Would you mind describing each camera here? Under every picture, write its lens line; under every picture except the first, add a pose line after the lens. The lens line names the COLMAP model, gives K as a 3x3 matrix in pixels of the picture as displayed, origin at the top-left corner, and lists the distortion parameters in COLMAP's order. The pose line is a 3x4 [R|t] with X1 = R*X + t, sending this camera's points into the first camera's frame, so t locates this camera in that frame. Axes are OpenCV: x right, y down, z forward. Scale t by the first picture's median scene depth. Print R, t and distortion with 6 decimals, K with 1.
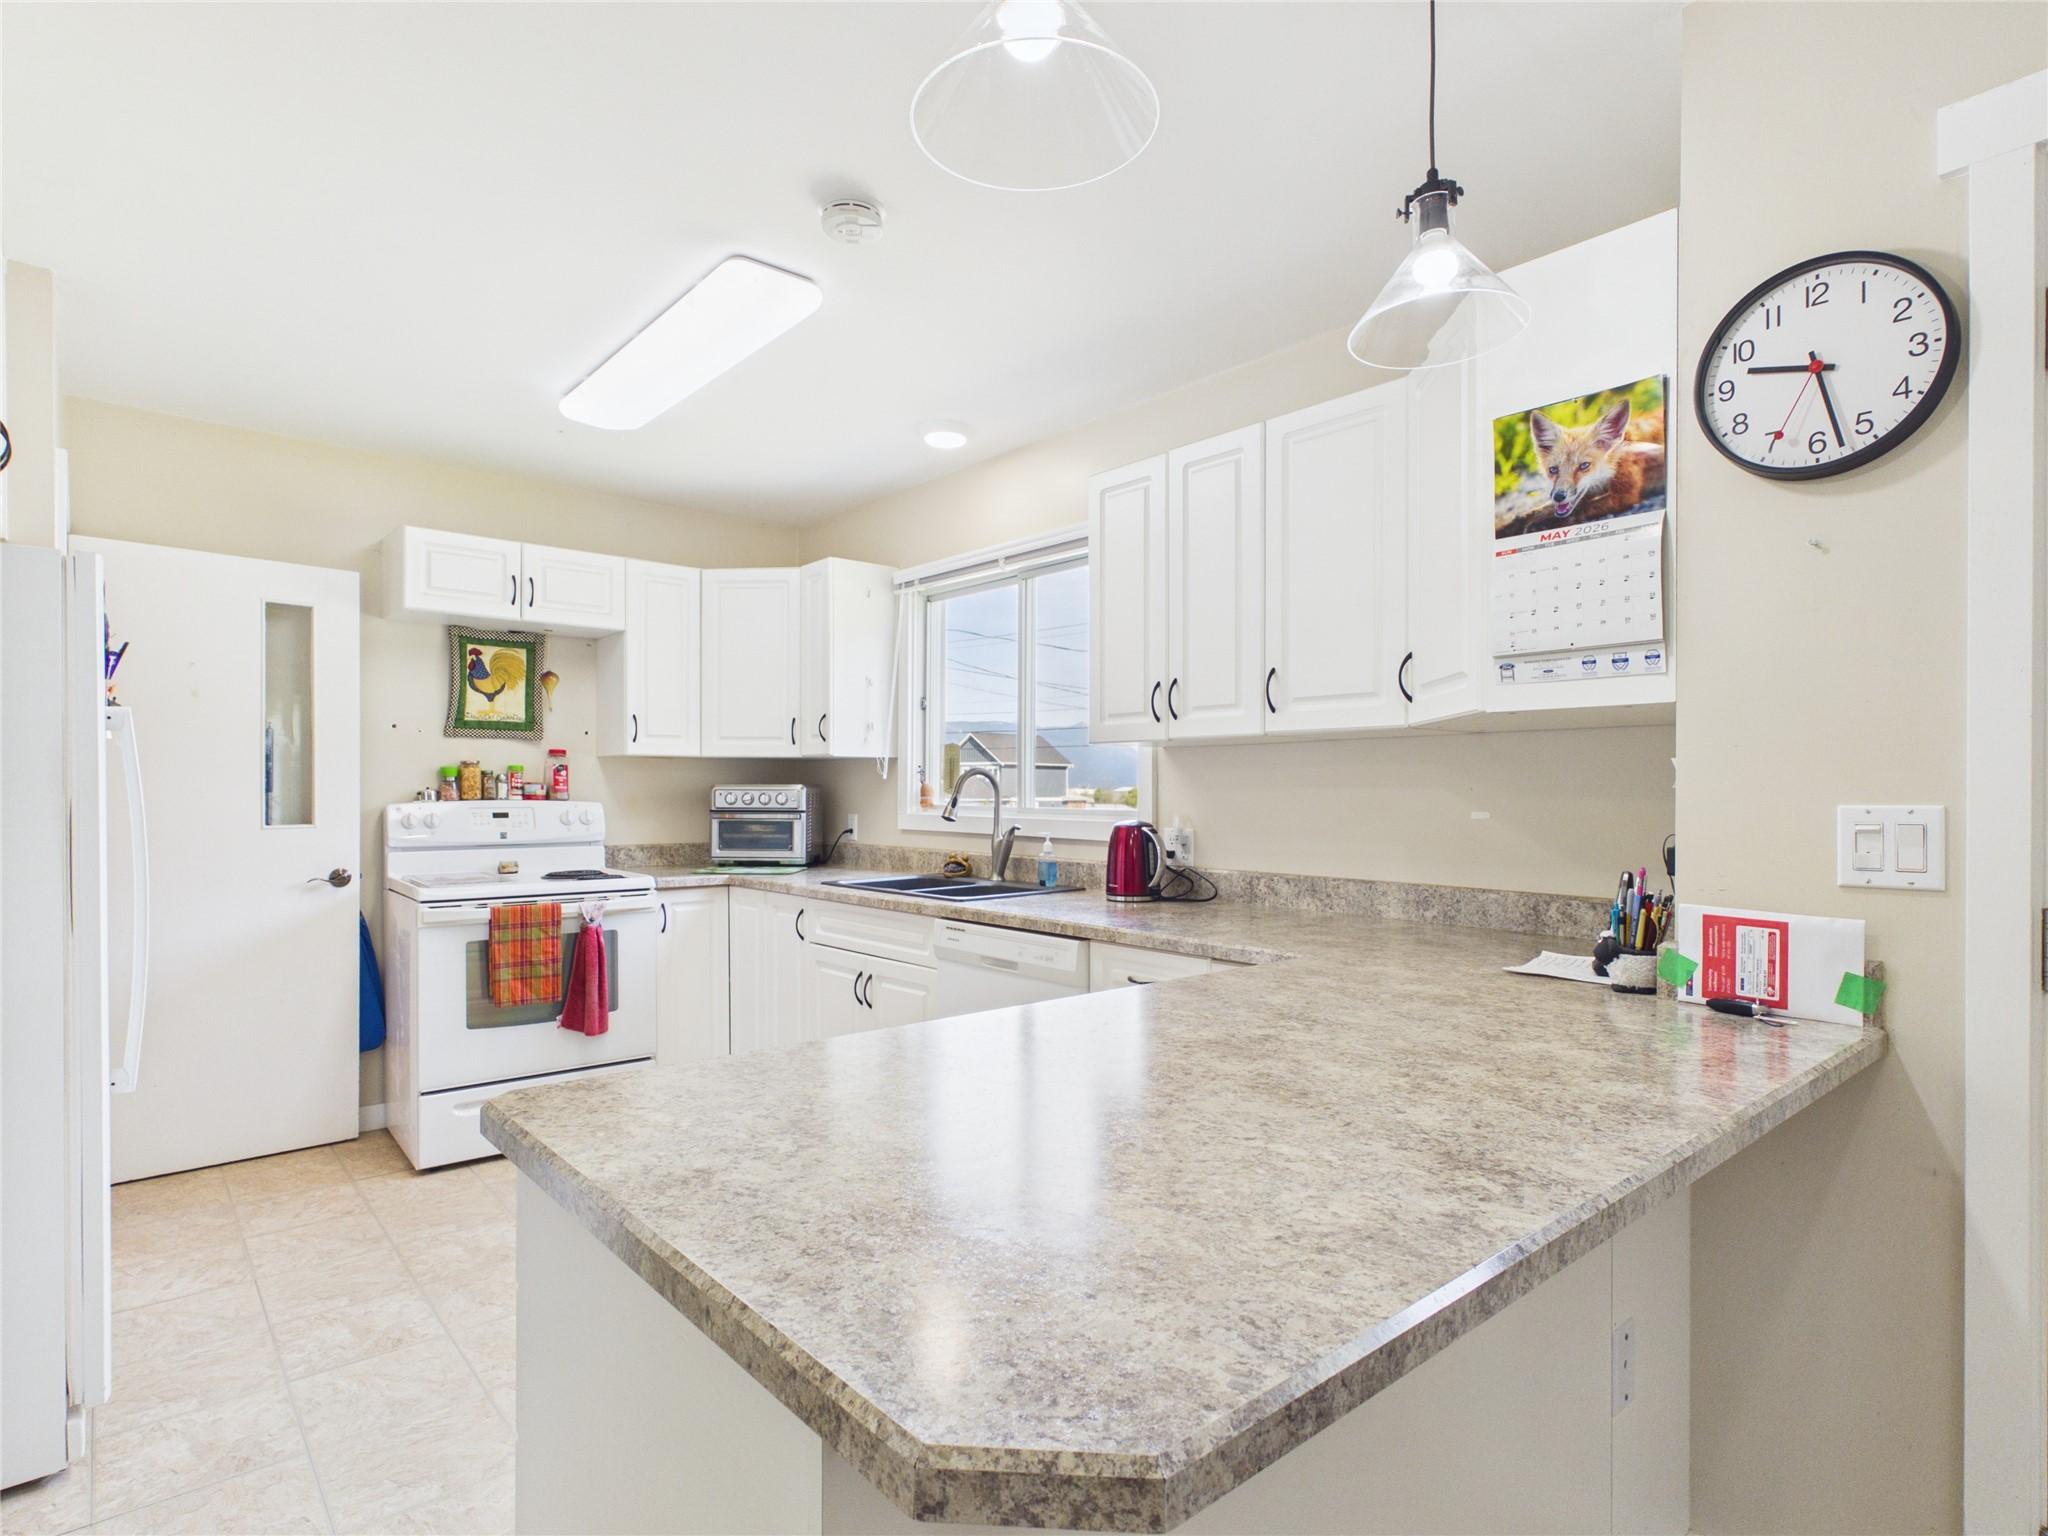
lens RADIAL K [[1081.4, 0, 1023.9], [0, 1081.4, 799.0], [0, 0, 1]] dist [0.001626, 0.000865]
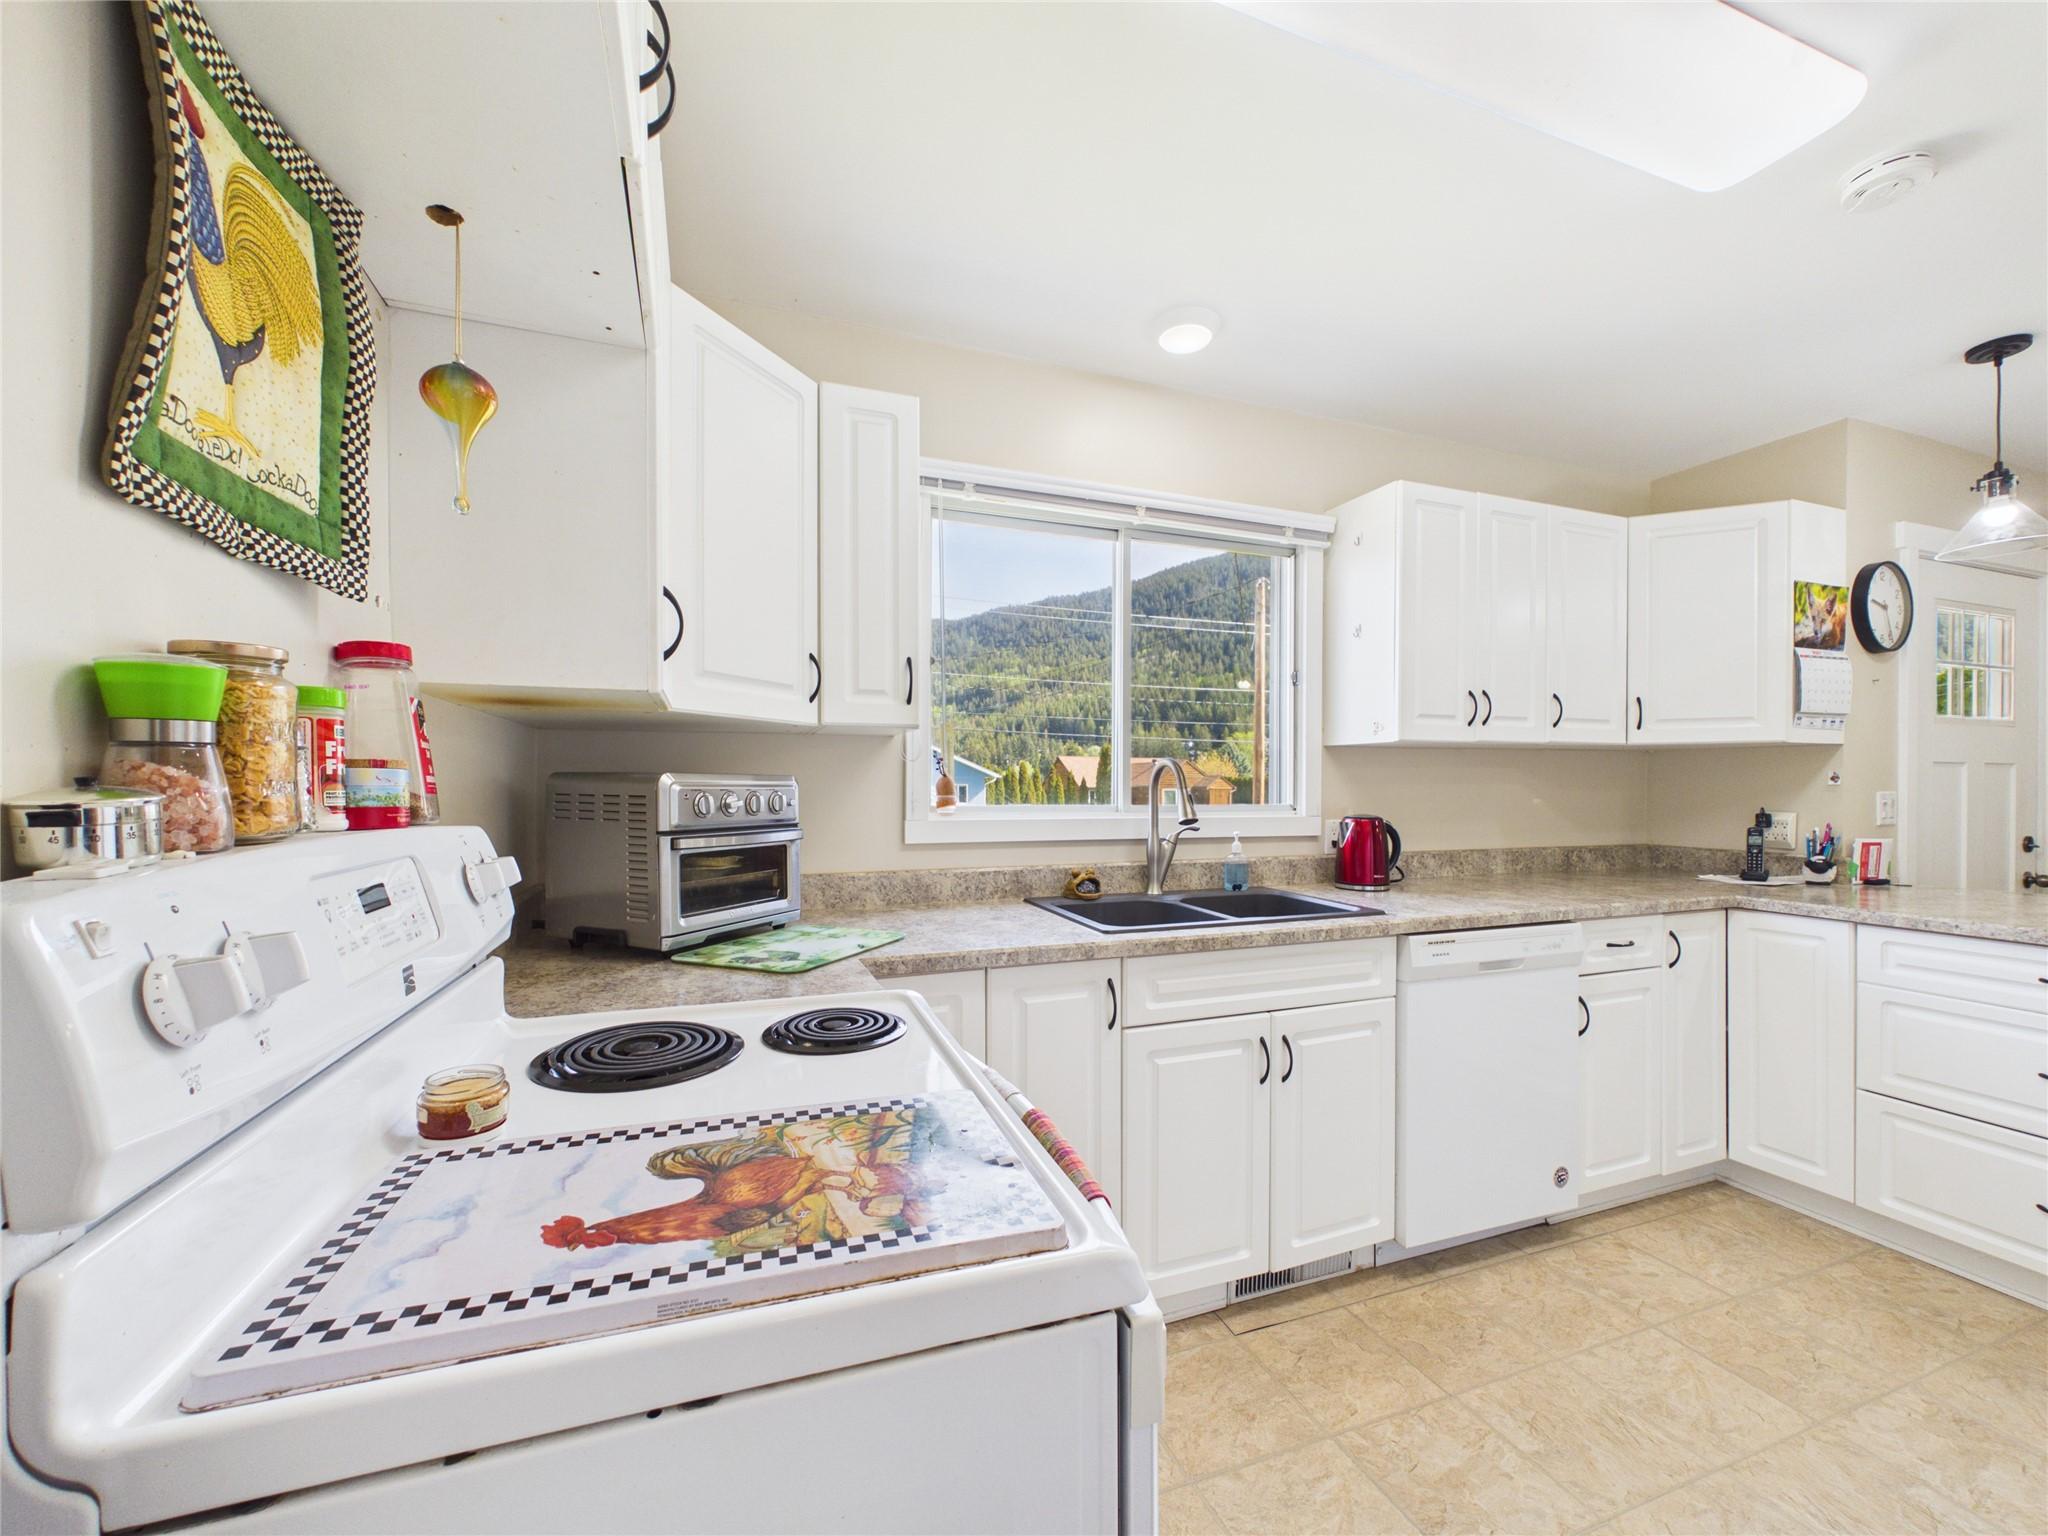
lens RADIAL K [[825.5, 0, 1024.2], [0, 825.5, 793.9], [0, 0, 1]] dist [0.000092, -0.000041]
pose [[0.341807, -0.012052, 0.939693, -0.615159], [0.007028, 0.999923, 0.010268, -0.008308], [-0.939744, 0.003095, 0.341865, 0.820611]]
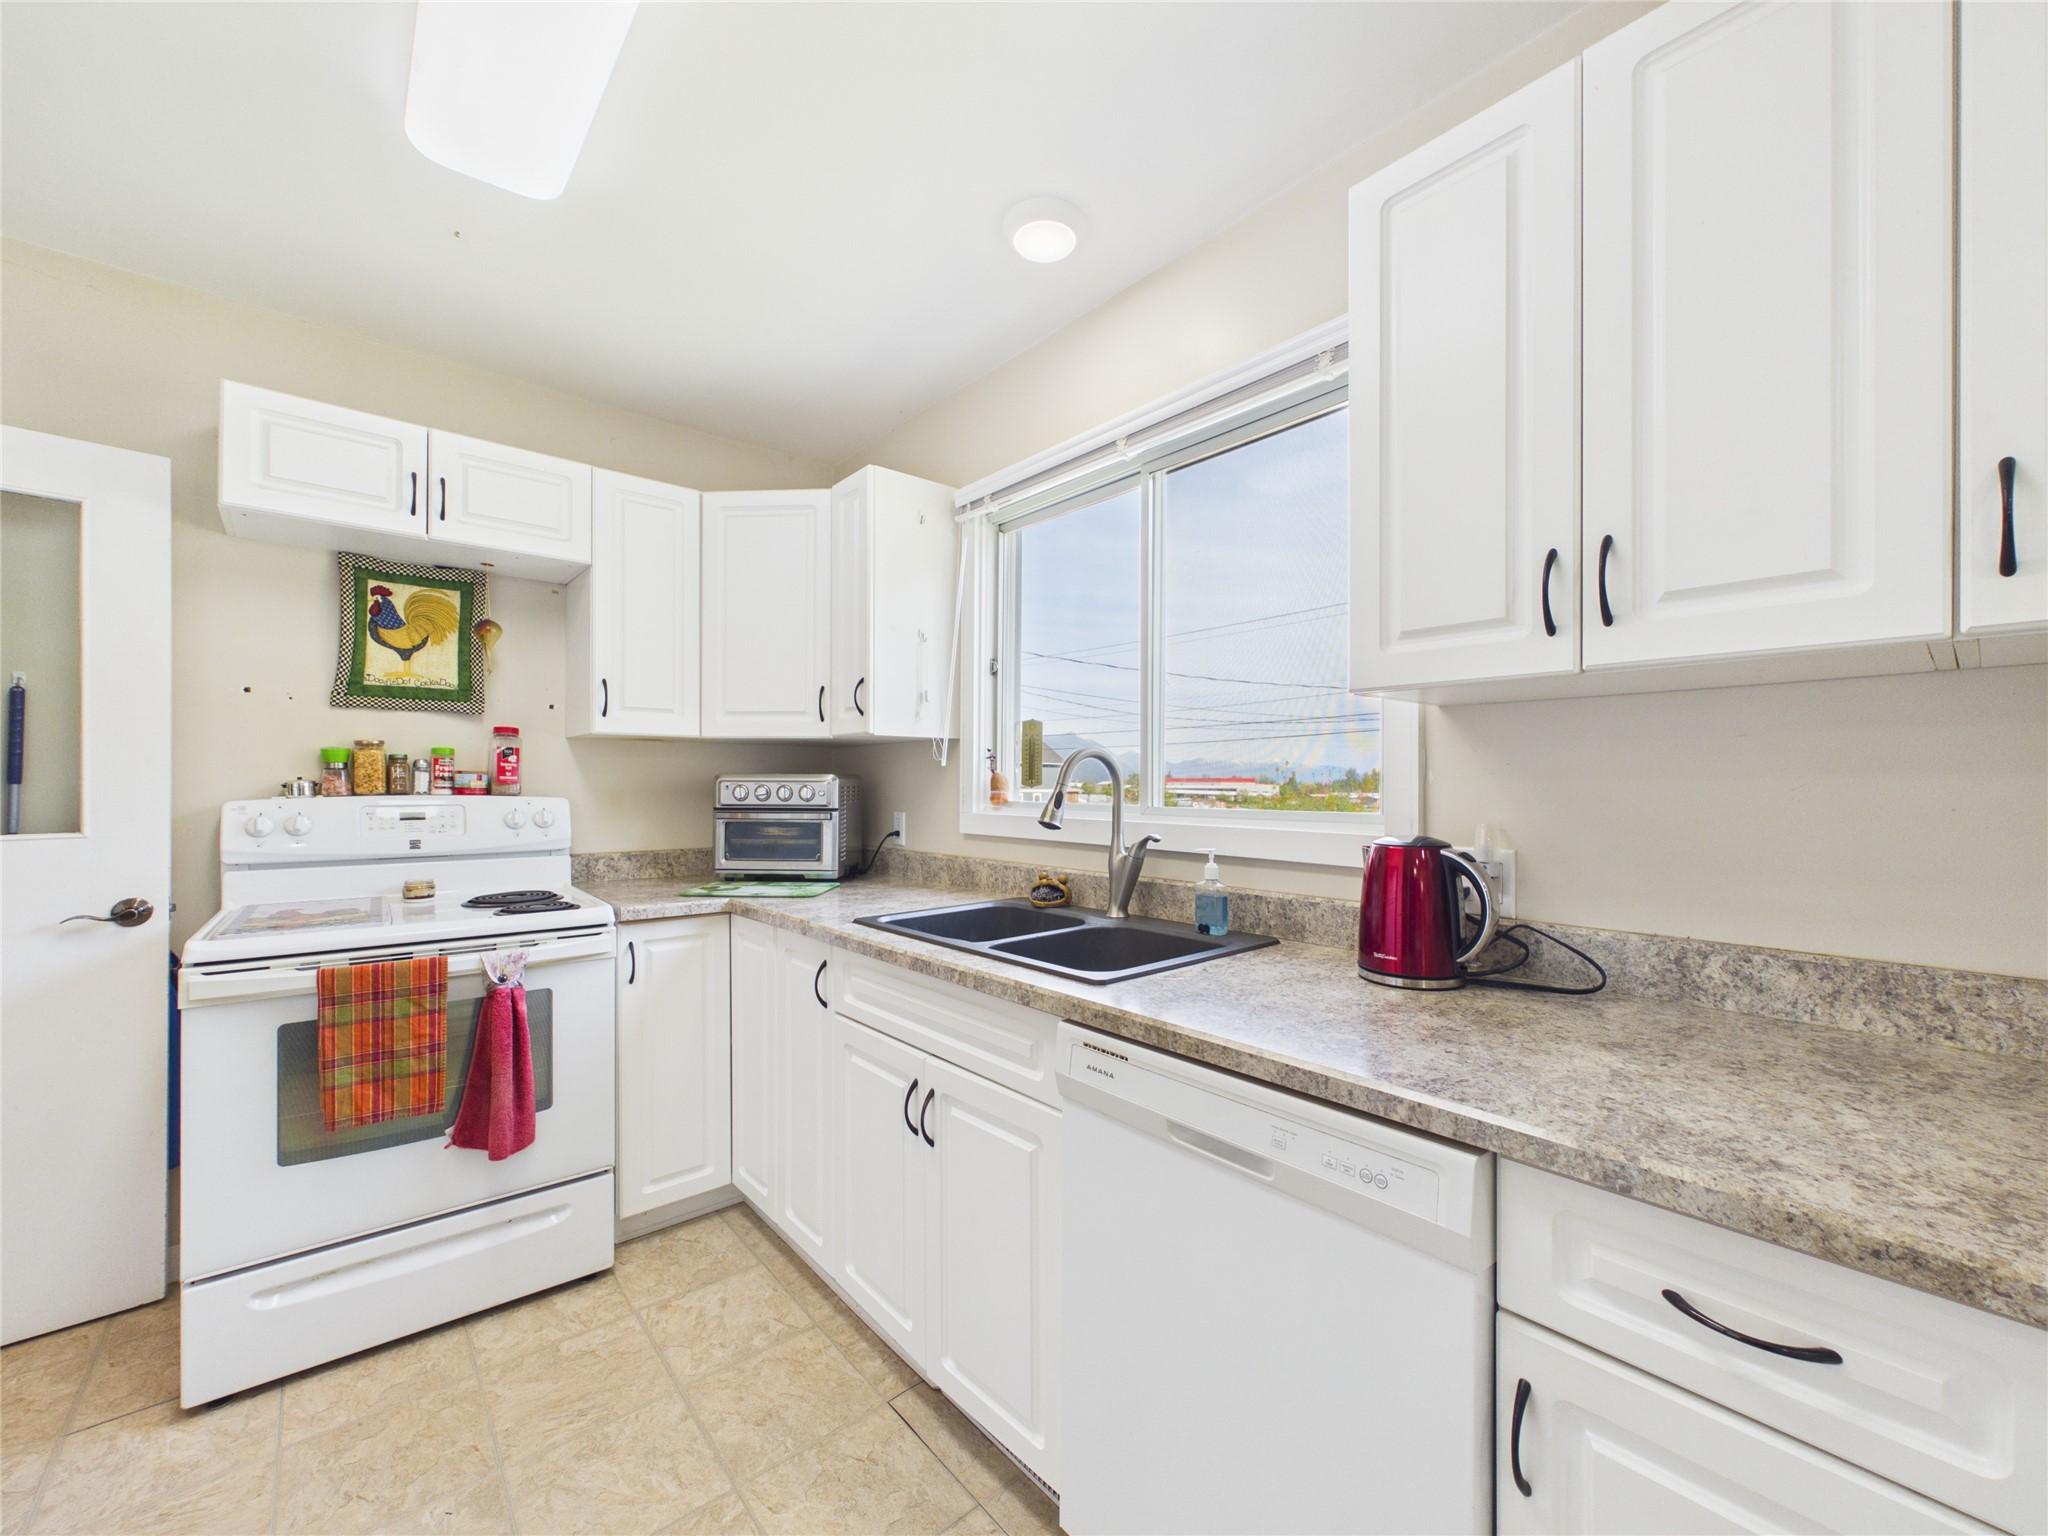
lens RADIAL K [[821.5, 0, 1026.0], [0, 821.5, 786.5], [0, 0, 1]] dist [0.000601, -0.000041]
pose [[1.000000, 0.000131, -0.000892, -0.075320], [-0.000135, 0.999989, -0.004713, -0.002216], [0.000891, 0.004714, 0.999988, 0.460416]]
